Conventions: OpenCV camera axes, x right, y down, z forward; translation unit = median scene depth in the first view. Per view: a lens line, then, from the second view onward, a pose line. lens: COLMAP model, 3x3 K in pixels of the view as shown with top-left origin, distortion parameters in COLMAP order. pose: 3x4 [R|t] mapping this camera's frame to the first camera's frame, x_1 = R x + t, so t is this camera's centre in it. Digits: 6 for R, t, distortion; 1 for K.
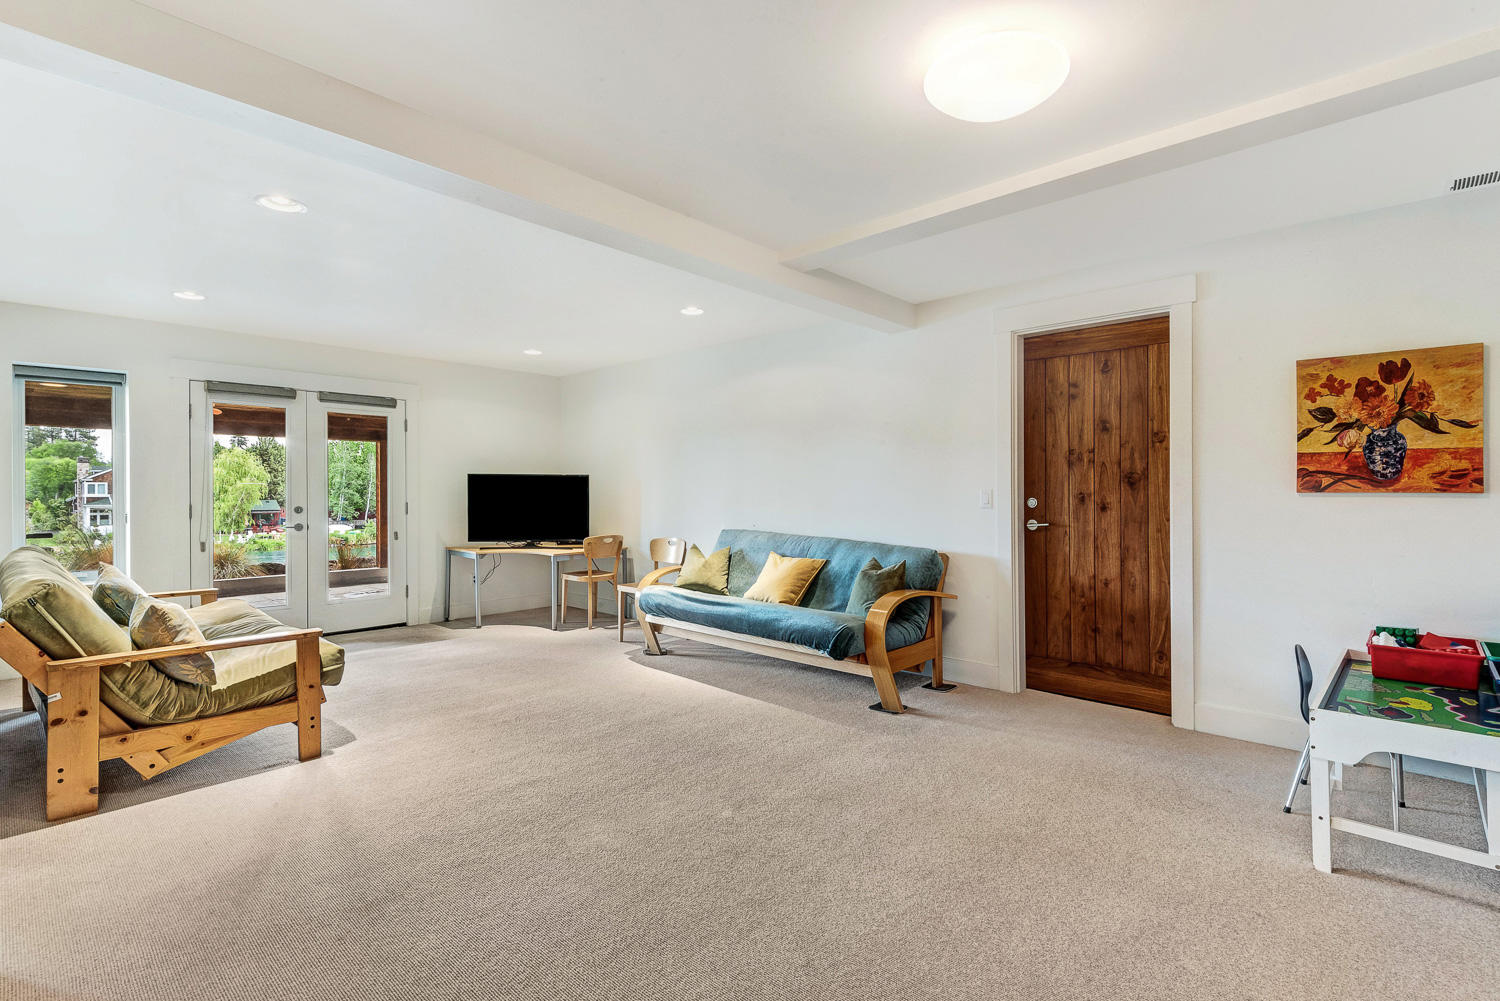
lens RADIAL K [[699.6, 0, 750.6], [0, 699.6, 492.9], [0, 0, 1]] dist [0.001452, -0.001055]
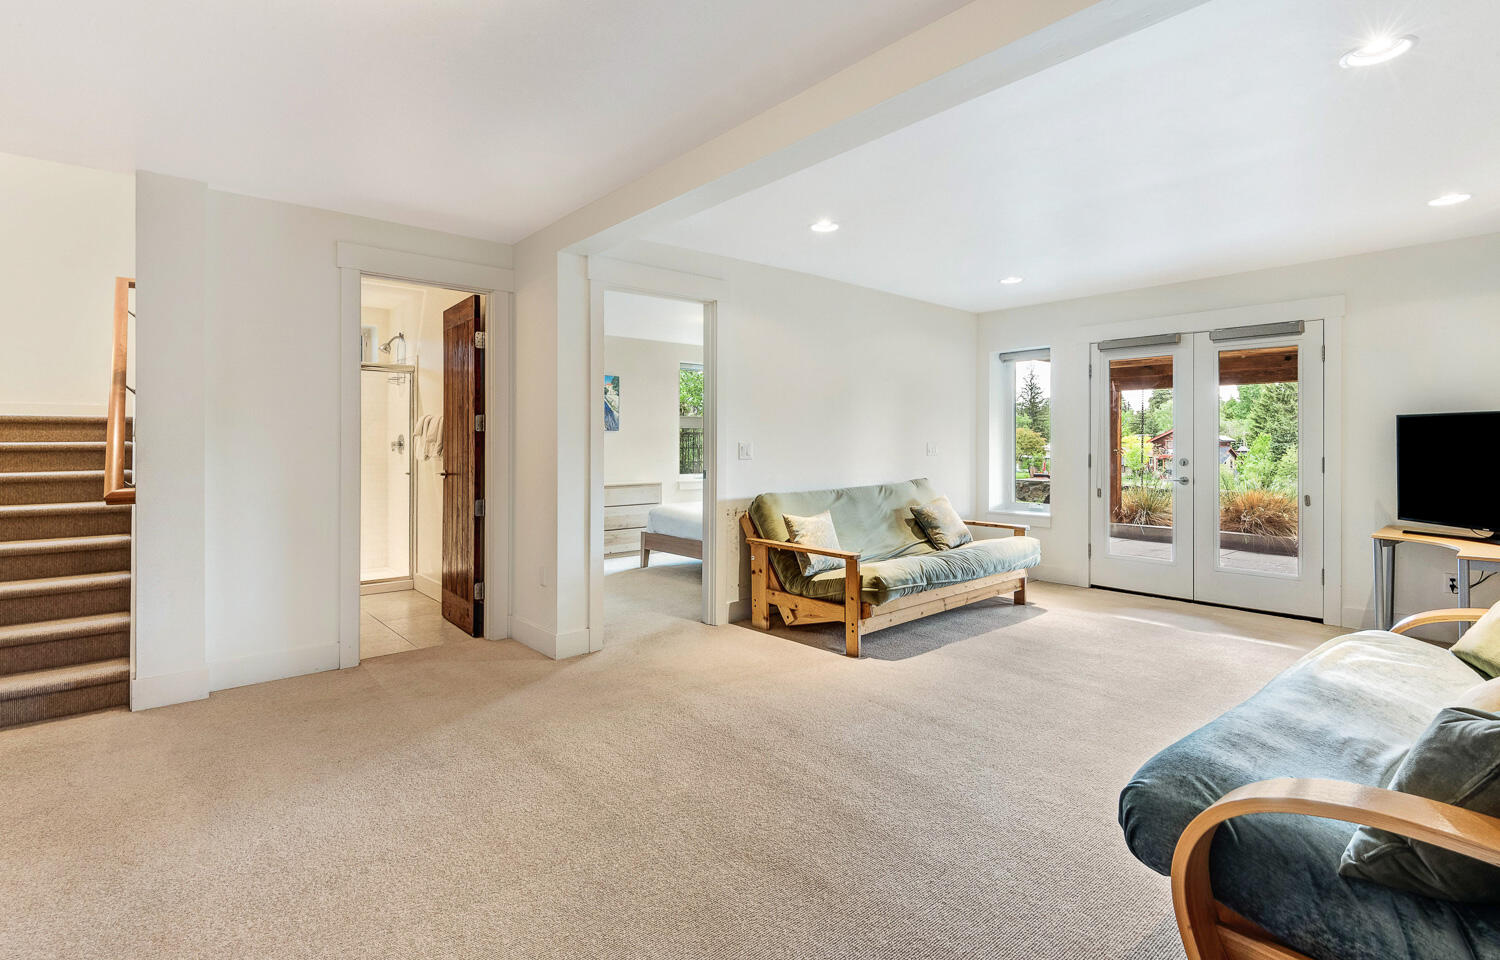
lens RADIAL K [[692.3, 0, 767.1], [0, 692.3, 443.4], [0, 0, 1]] dist [0.004879, 0.000474]
pose [[-0.095558, -0.002306, -0.995421, 0.328944], [-0.003914, 0.999990, -0.001940, 0.002922], [0.995416, 0.003711, -0.095566, 0.528102]]
